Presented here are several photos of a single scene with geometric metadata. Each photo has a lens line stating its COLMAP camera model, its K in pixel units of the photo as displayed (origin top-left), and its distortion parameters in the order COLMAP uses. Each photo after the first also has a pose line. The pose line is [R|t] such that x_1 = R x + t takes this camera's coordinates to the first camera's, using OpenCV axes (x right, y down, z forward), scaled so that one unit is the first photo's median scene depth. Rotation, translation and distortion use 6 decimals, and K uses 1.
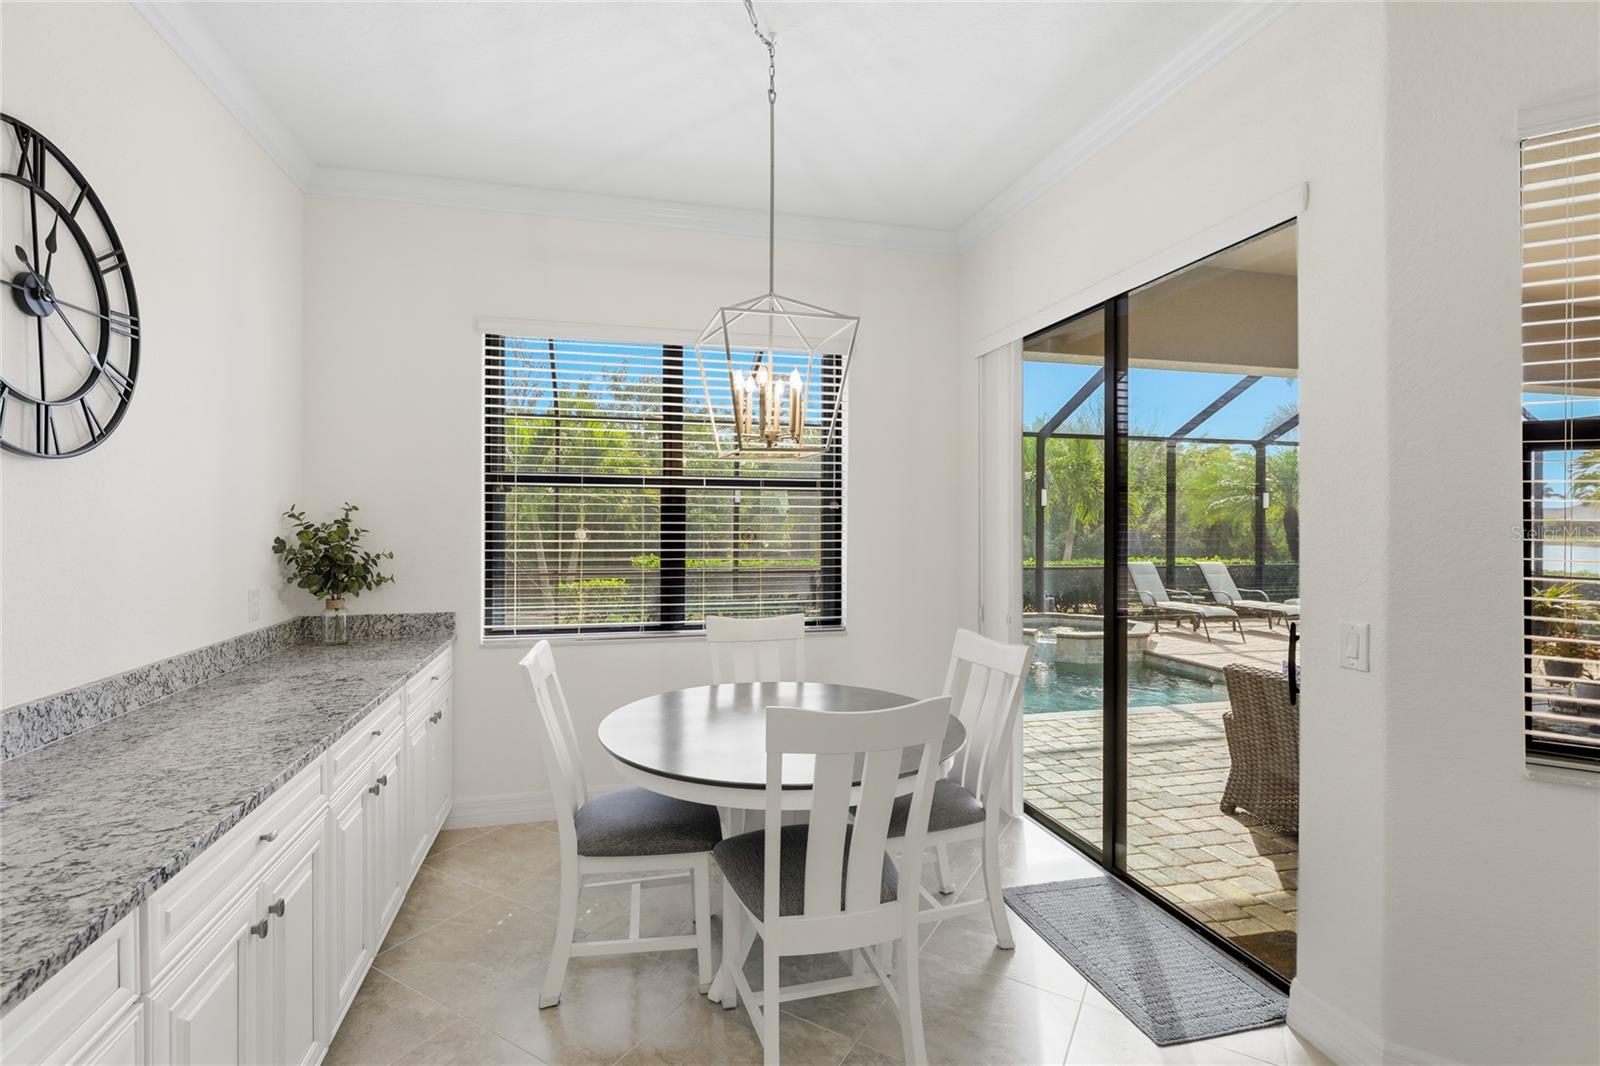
lens RADIAL K [[716.3, 0, 785.4], [0, 716.3, 527.9], [0, 0, 1]] dist [0.000862, 0.000532]
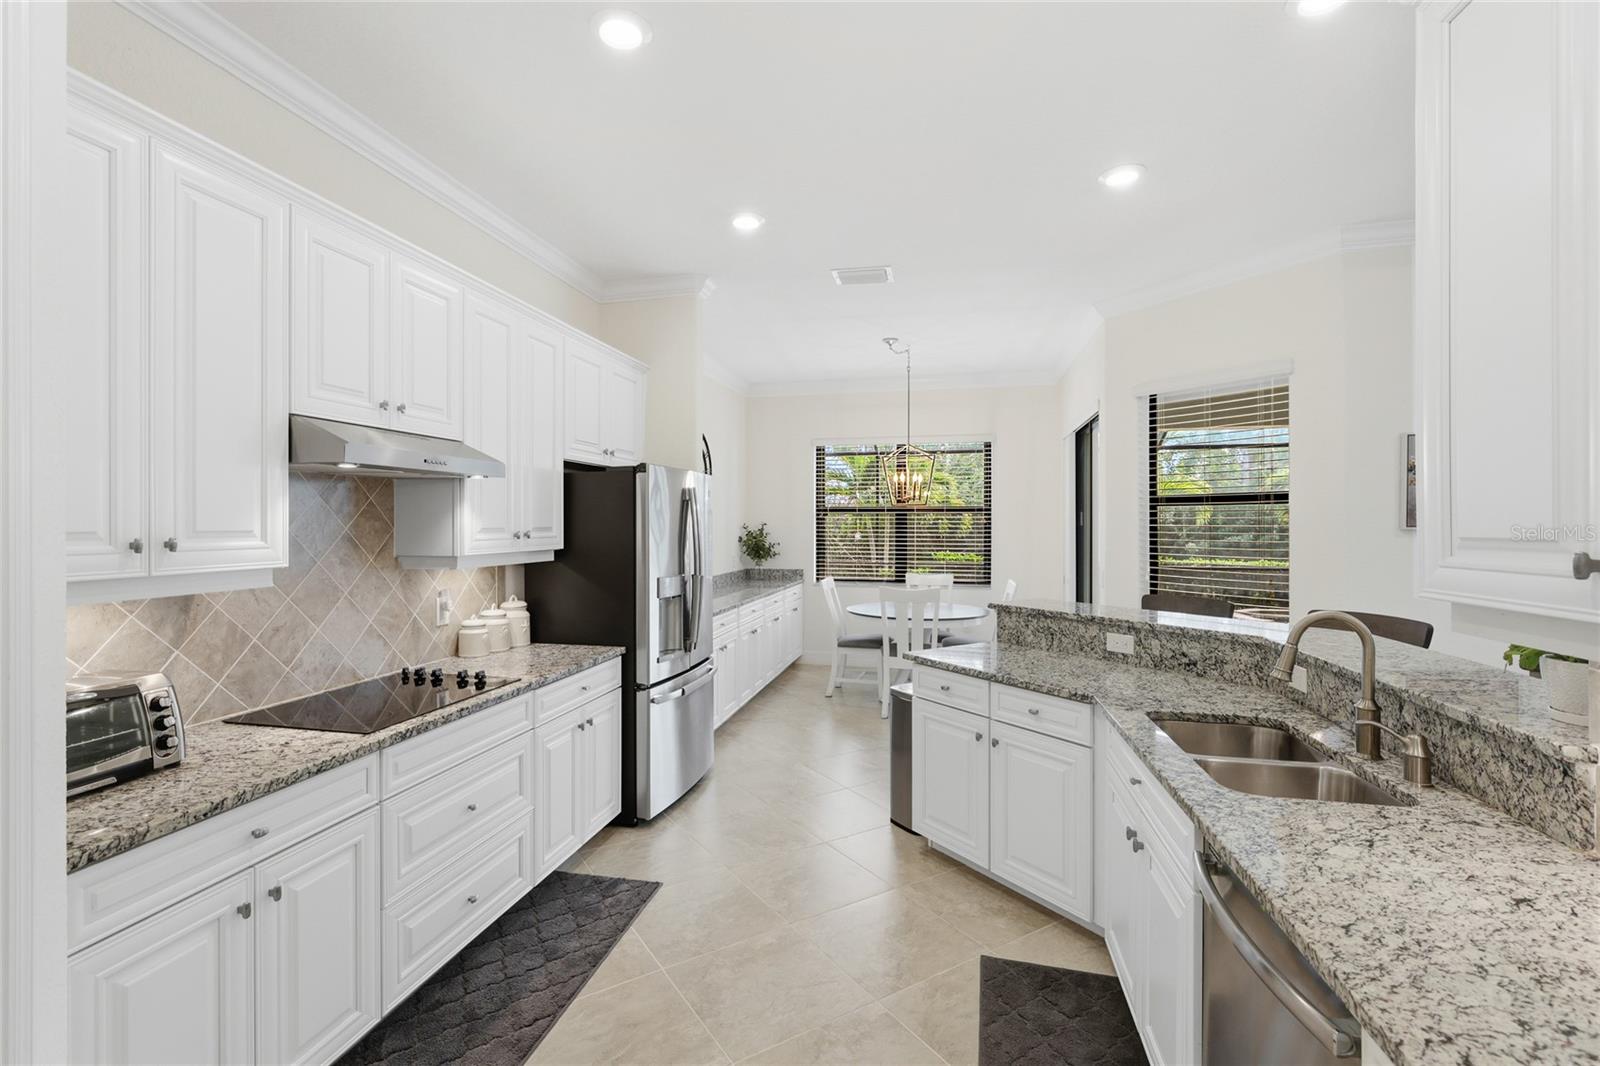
lens RADIAL K [[716.3, 0, 798.2], [0, 716.3, 528.1], [0, 0, 1]] dist [0.000862, 0.000532]
pose [[0.893783, 0.005109, -0.448471, 0.578425], [-0.008091, 0.999956, -0.004733, -0.004286], [0.448427, 0.007858, 0.893785, -1.107293]]
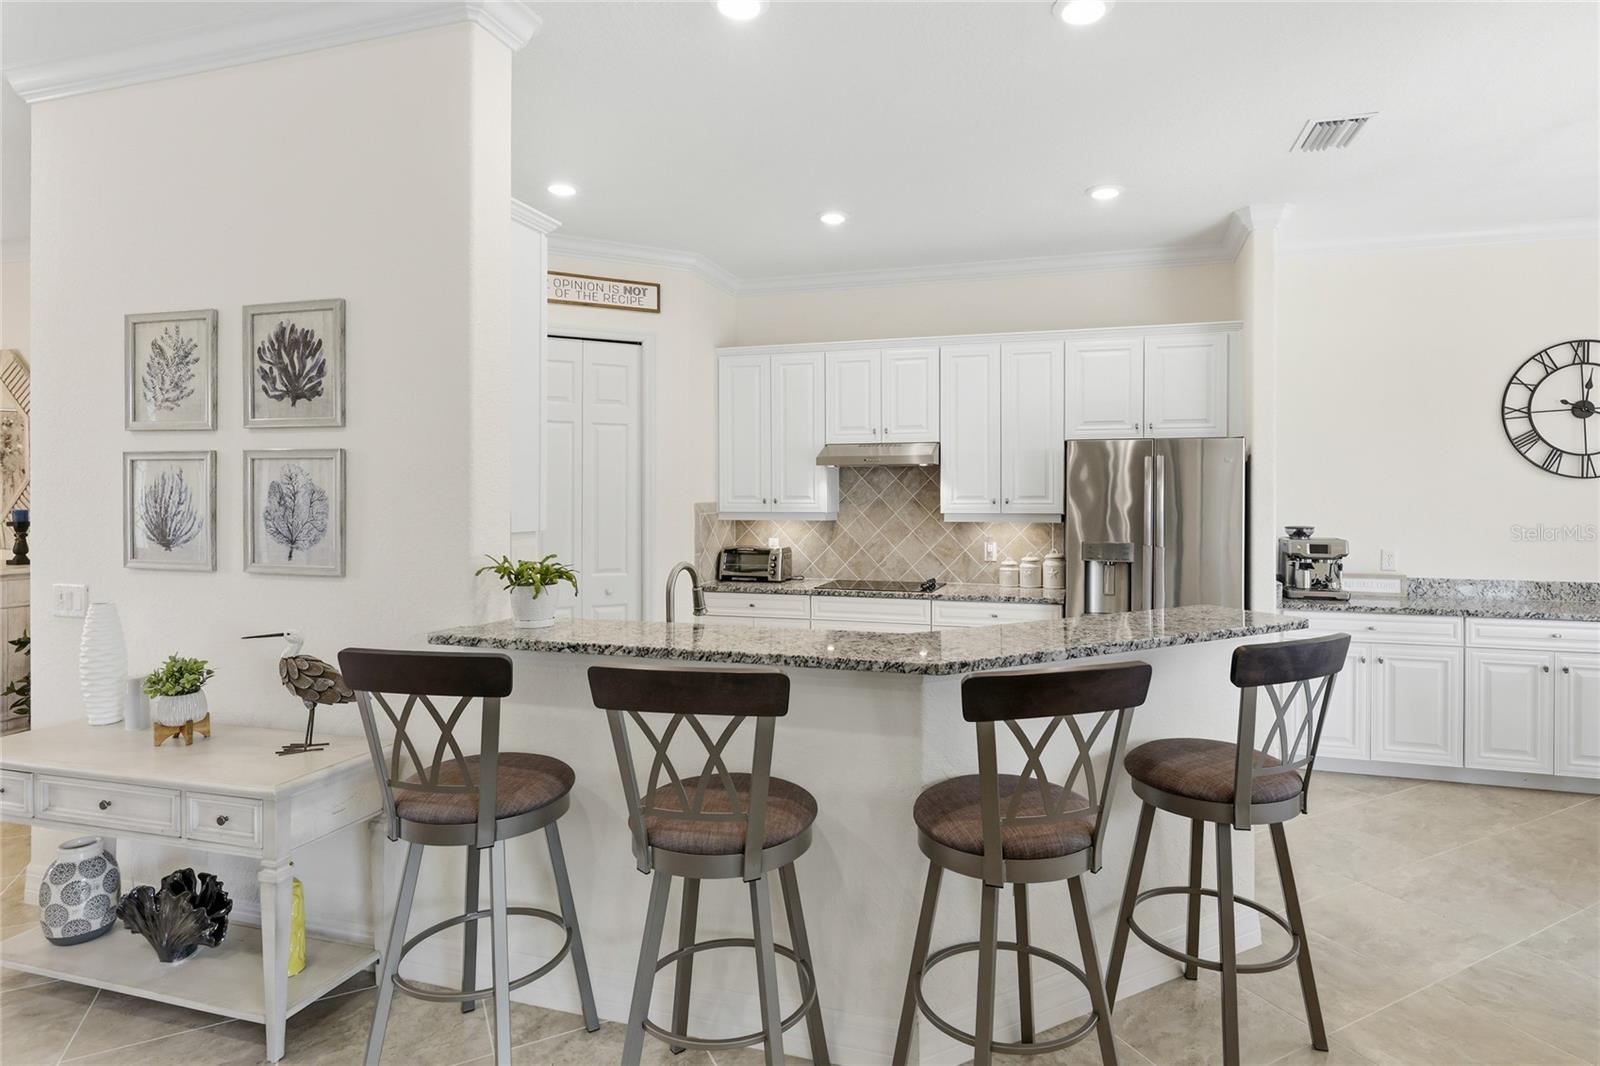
lens RADIAL K [[852.7, 0, 844.6], [0, 852.7, 492.2], [0, 0, 1]] dist [-0.001472, 0.000062]
pose [[-0.508135, 0.001517, -0.861276, 1.349786], [-0.011079, 0.999904, 0.008297, -0.024292], [0.861206, 0.013758, -0.508069, 0.172415]]
